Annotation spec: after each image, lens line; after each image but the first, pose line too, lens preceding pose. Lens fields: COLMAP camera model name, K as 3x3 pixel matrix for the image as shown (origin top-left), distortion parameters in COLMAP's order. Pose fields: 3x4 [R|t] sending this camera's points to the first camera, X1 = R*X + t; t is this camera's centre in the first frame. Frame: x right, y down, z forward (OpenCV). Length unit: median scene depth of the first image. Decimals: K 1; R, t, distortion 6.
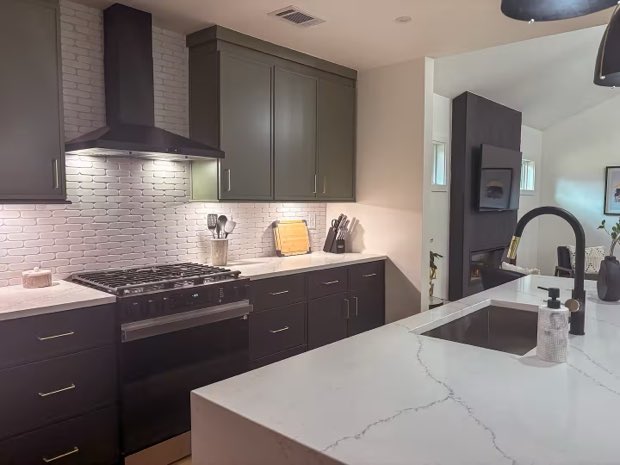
lens RADIAL K [[485.3, 0, 315.5], [0, 485.3, 239.2], [0, 0, 1]] dist [-0.003290, 0.006745]
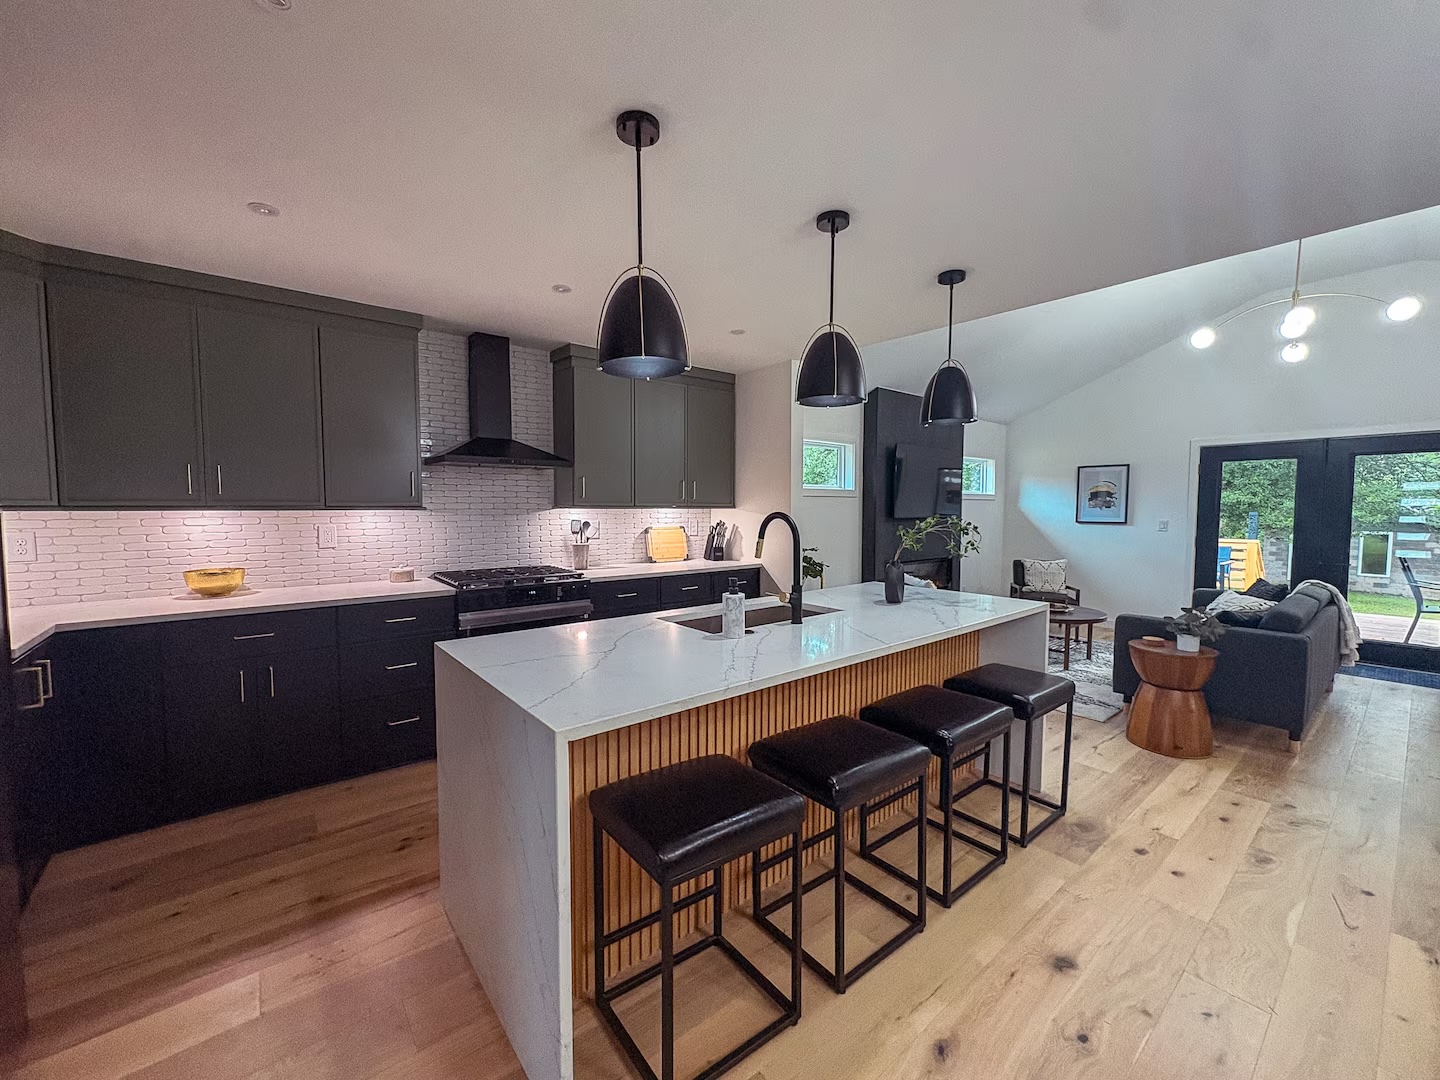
lens RADIAL K [[578.2, 0, 712.4], [0, 578.2, 539.2], [0, 0, 1]] dist [-0.000914, -0.000101]
pose [[0.988576, 0.009937, -0.150396, 0.228427], [-0.013310, 0.999682, -0.021439, 0.011245], [0.150136, 0.023196, 0.988393, -0.155700]]
